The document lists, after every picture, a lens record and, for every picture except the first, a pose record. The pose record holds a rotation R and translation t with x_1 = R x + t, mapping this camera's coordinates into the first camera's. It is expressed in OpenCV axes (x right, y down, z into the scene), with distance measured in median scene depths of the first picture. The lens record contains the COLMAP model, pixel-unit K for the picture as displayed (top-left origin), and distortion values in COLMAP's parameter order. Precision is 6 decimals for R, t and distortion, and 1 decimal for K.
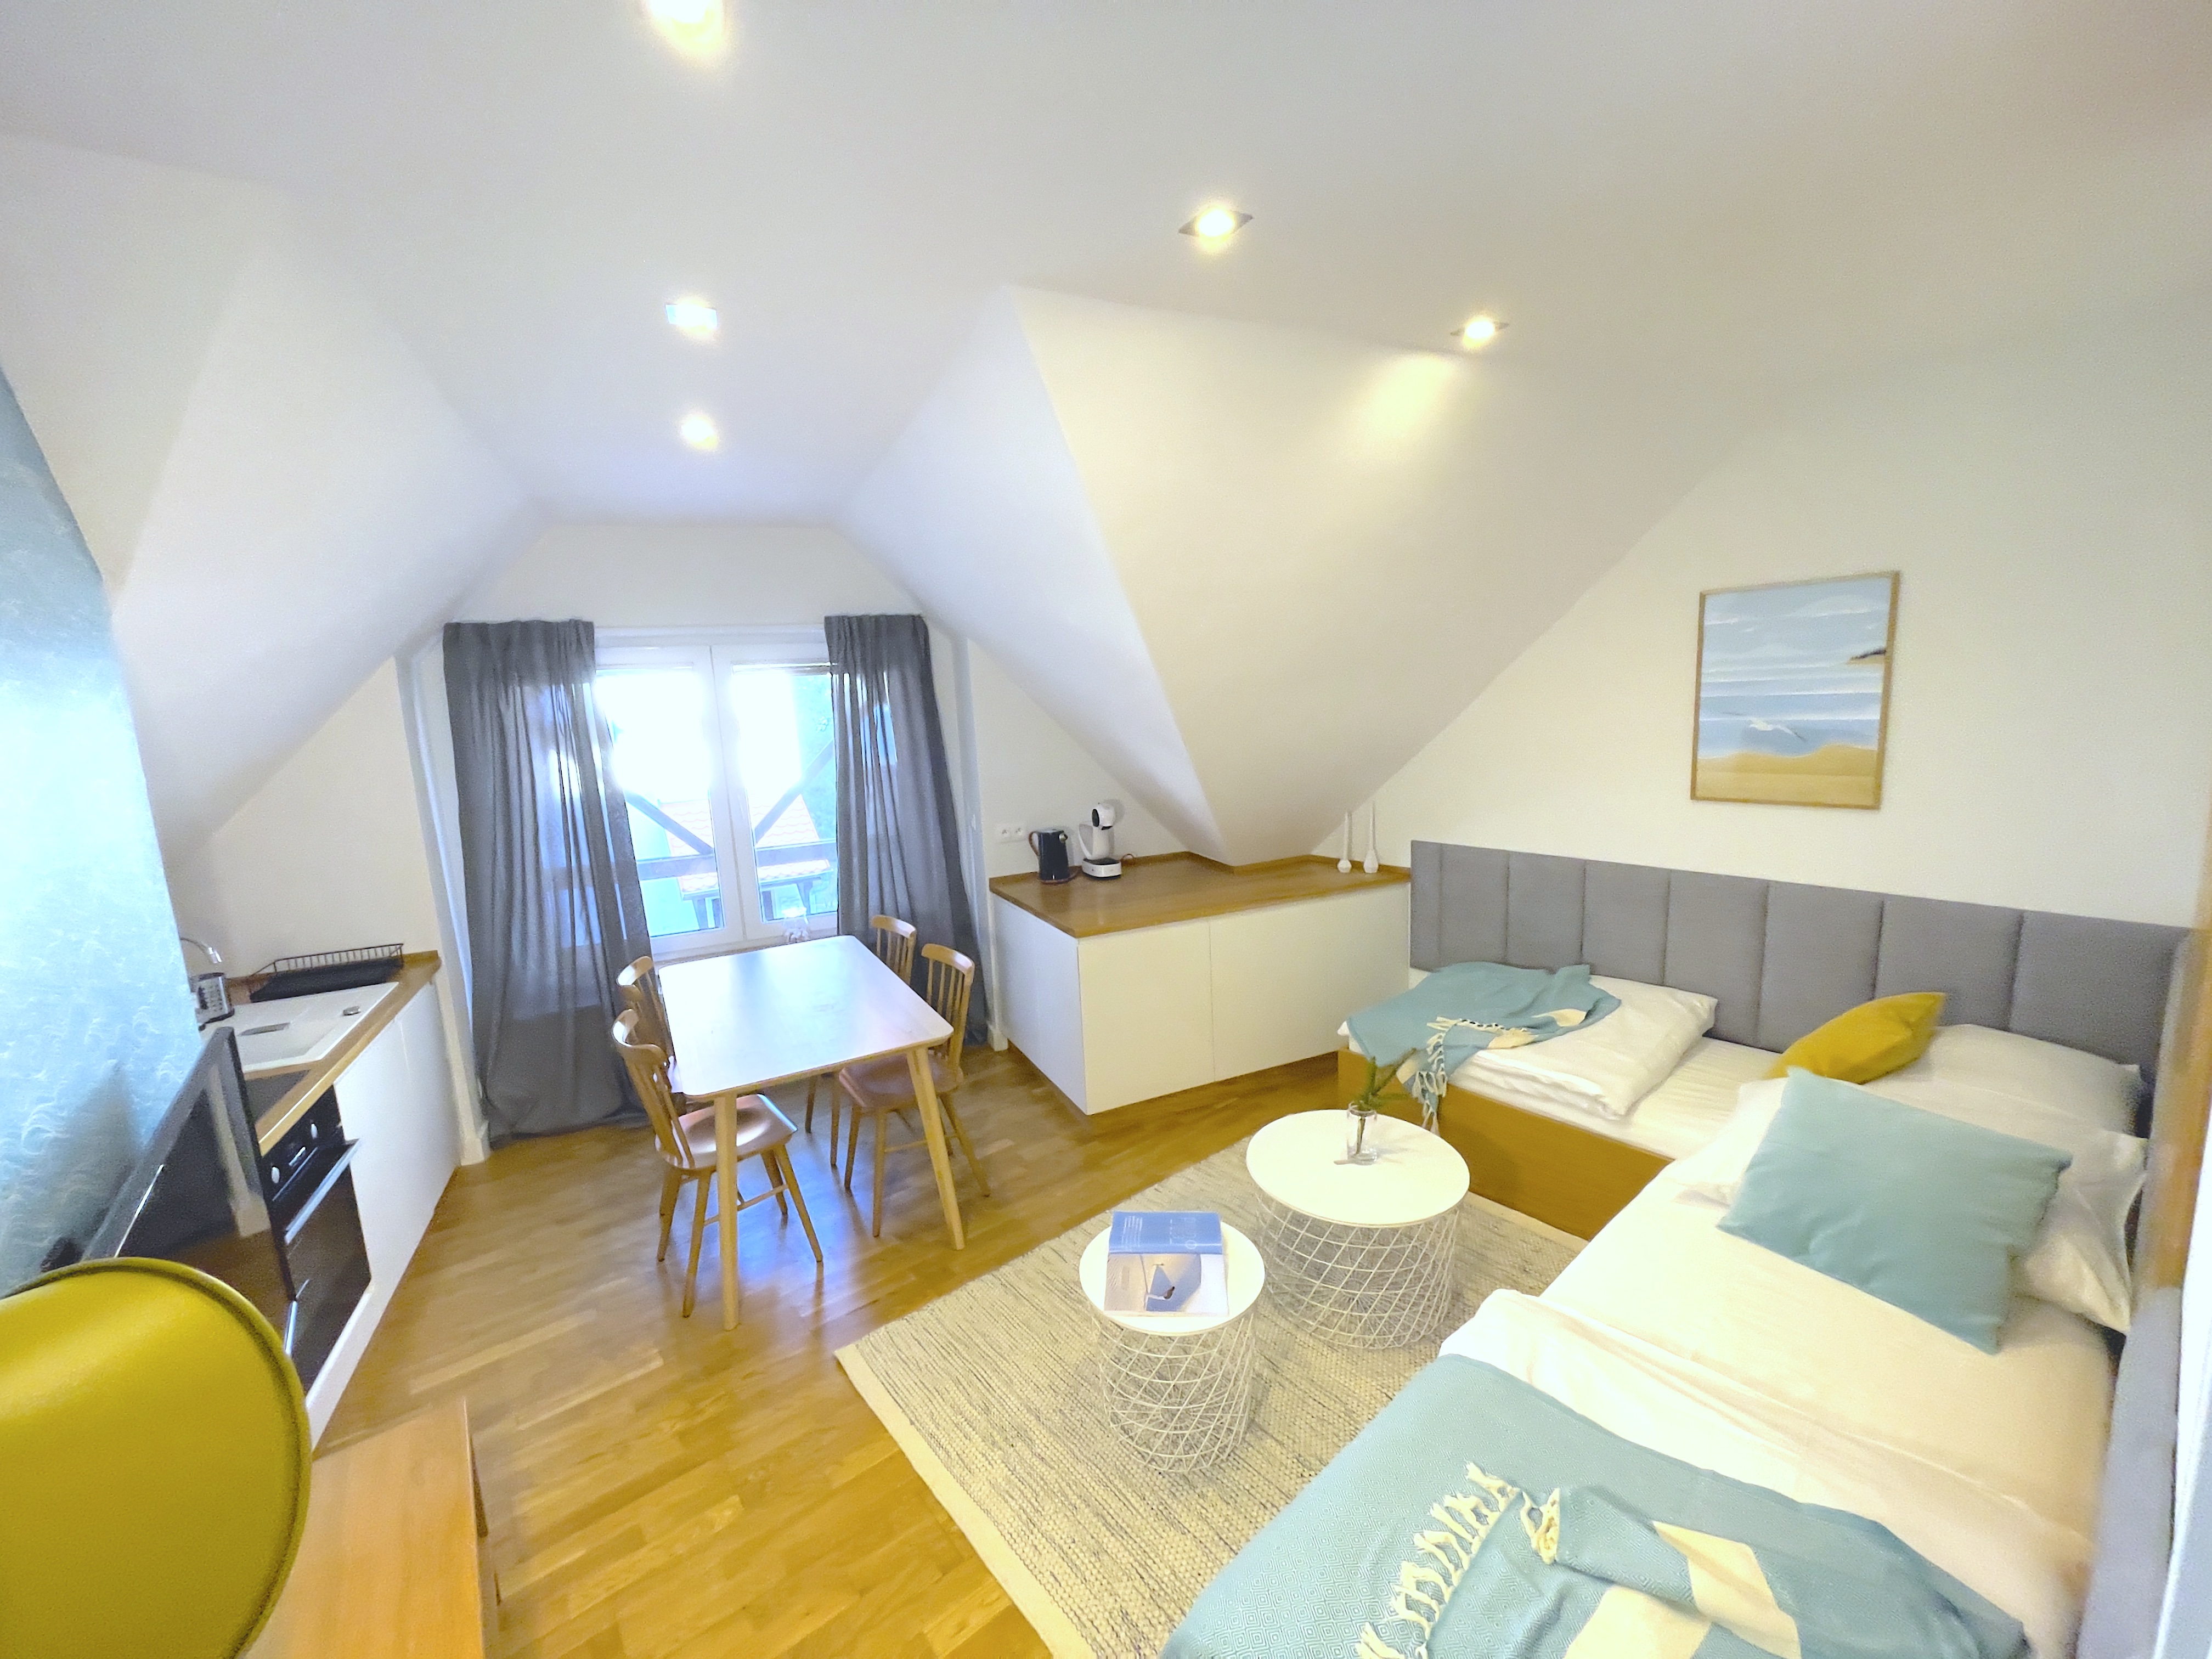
lens RADIAL K [[892.0, 0, 1091.8], [0, 892.0, 828.8], [0, 0, 1]] dist [-0.006636, -0.000428]
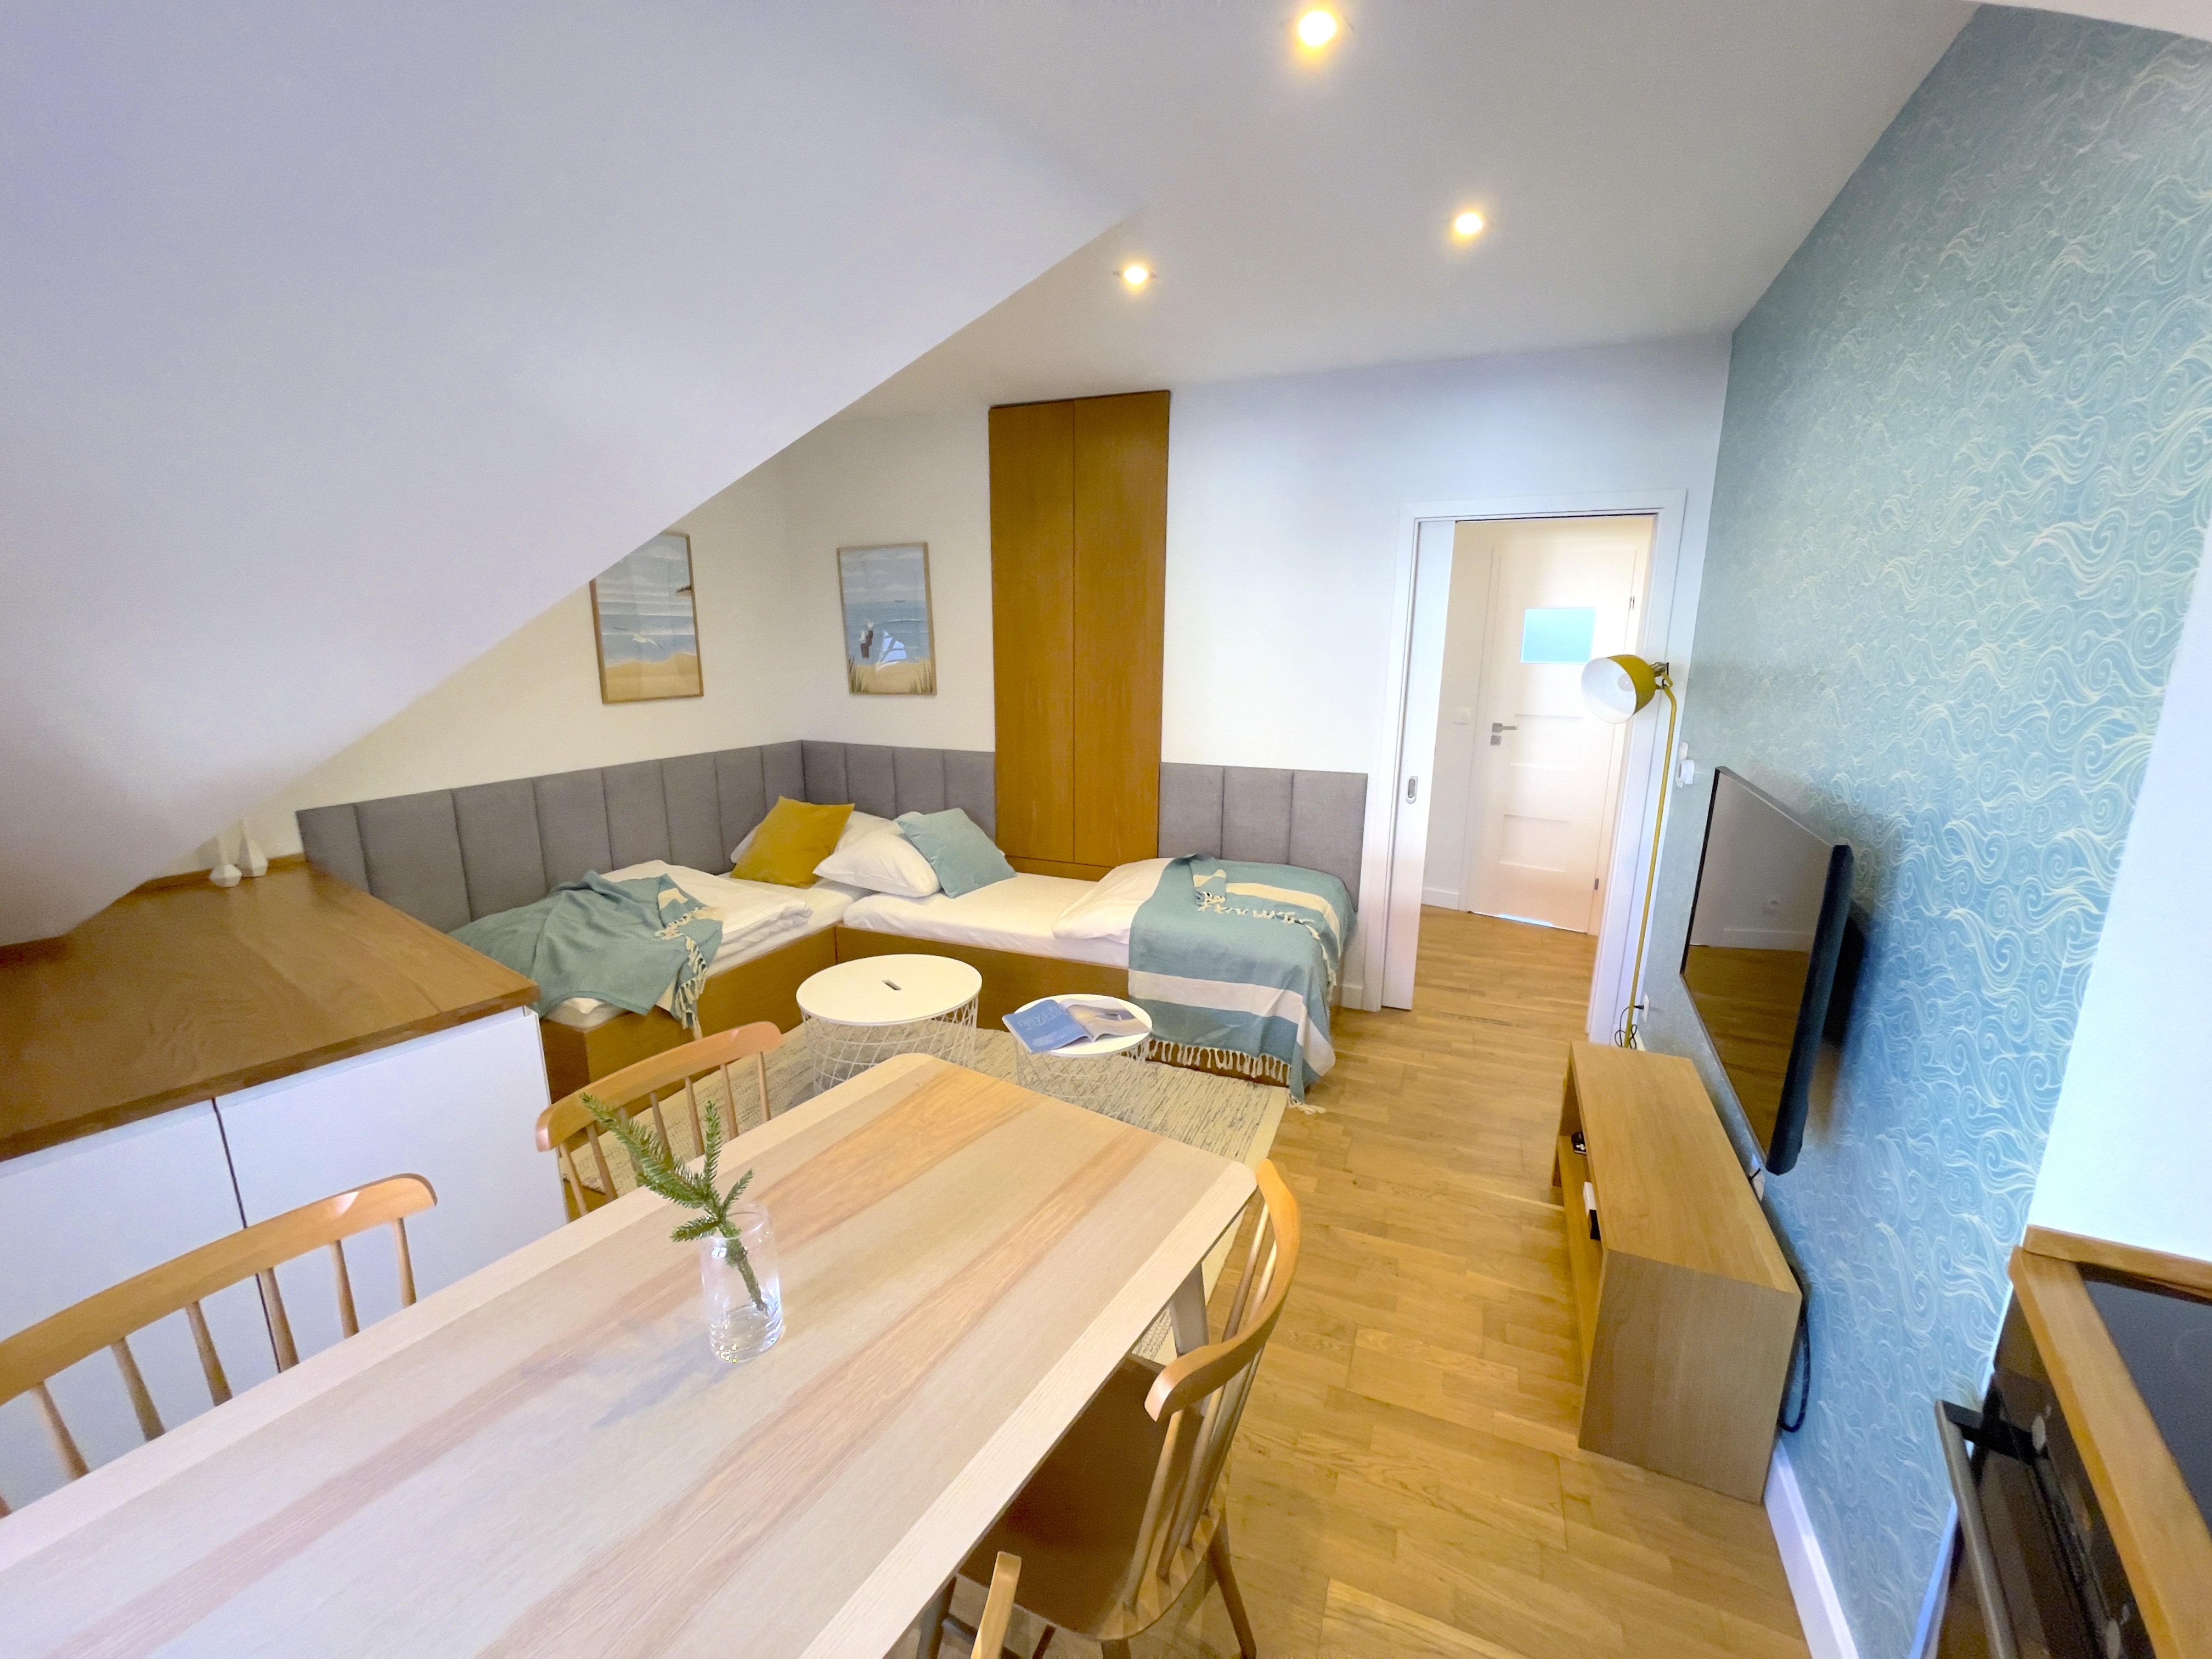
lens RADIAL K [[892.0, 0, 1107.3], [0, 892.0, 841.4], [0, 0, 1]] dist [-0.006636, -0.000428]
pose [[-0.491962, -0.144085, 0.858611, -0.737470], [0.153294, 0.956467, 0.248340, -0.053535], [-0.857015, 0.253794, -0.448458, 1.096765]]
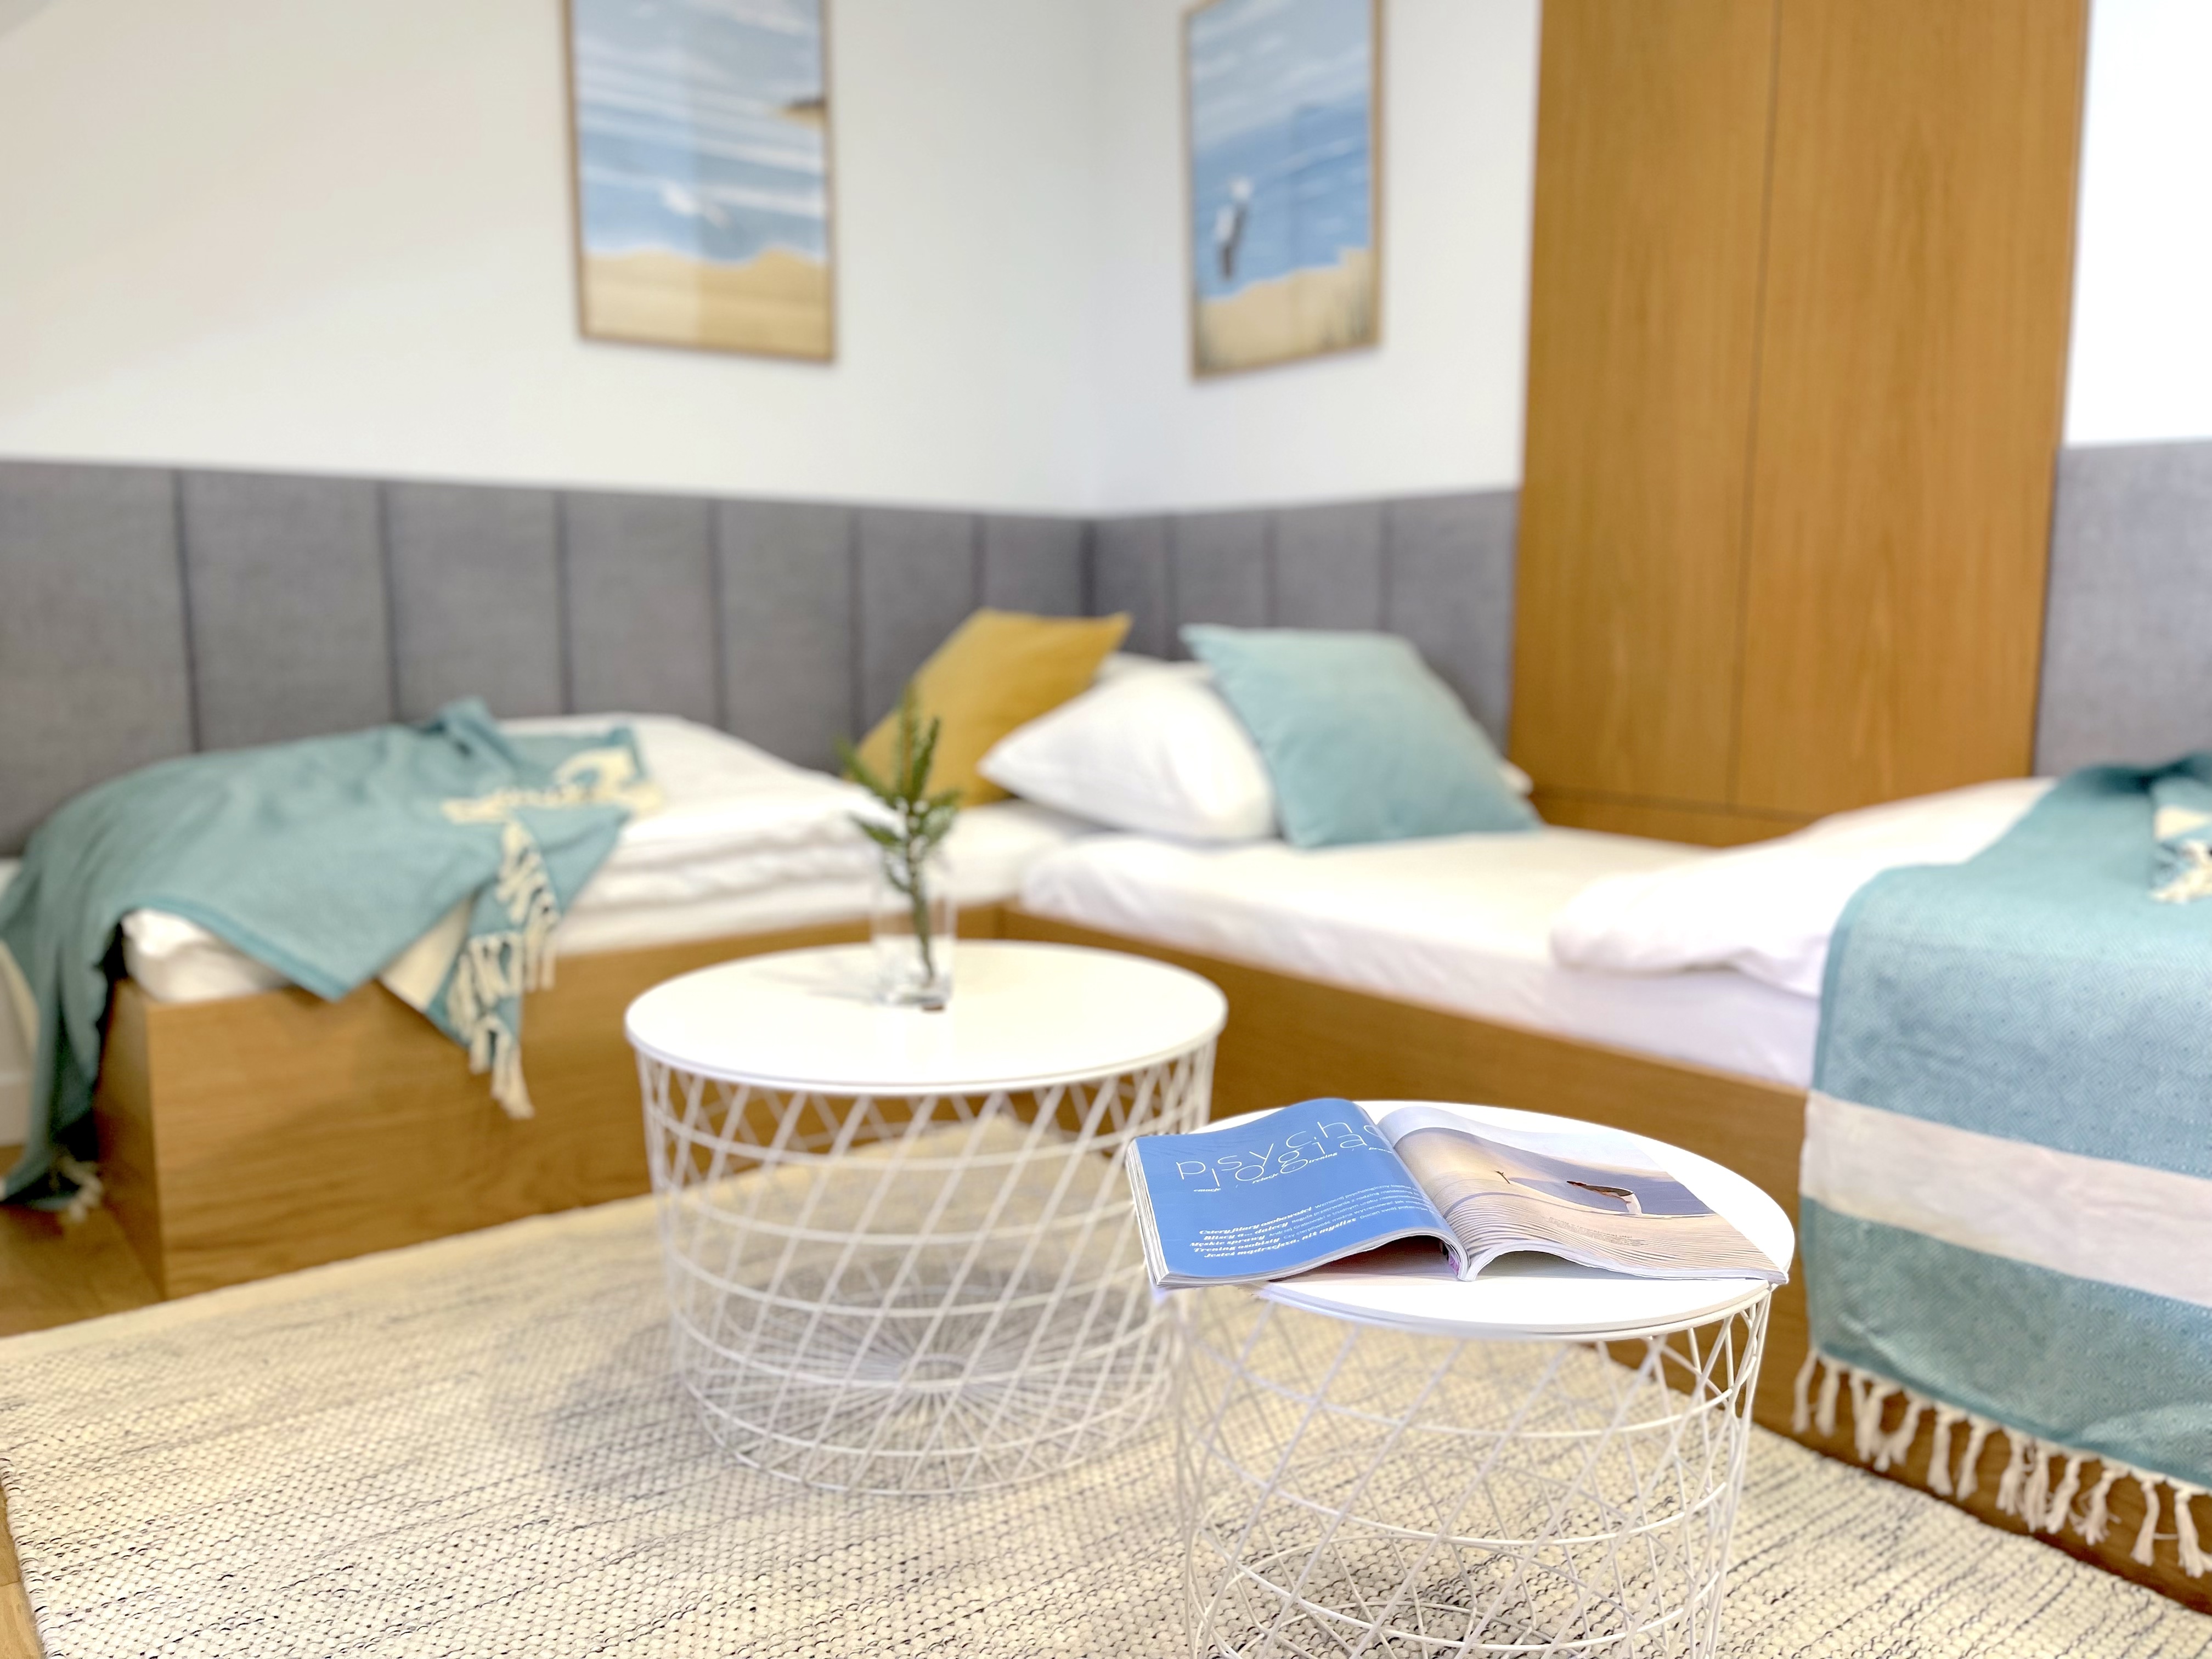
lens RADIAL K [[1693.9, 0, 1091.8], [0, 1693.9, 848.7], [0, 0, 1]] dist [0.063860, -0.069067]
pose [[0.005096, -0.086979, 0.996197, -0.343490], [0.155023, 0.984235, 0.085142, 0.233002], [-0.987898, 0.154000, 0.018500, 0.808185]]
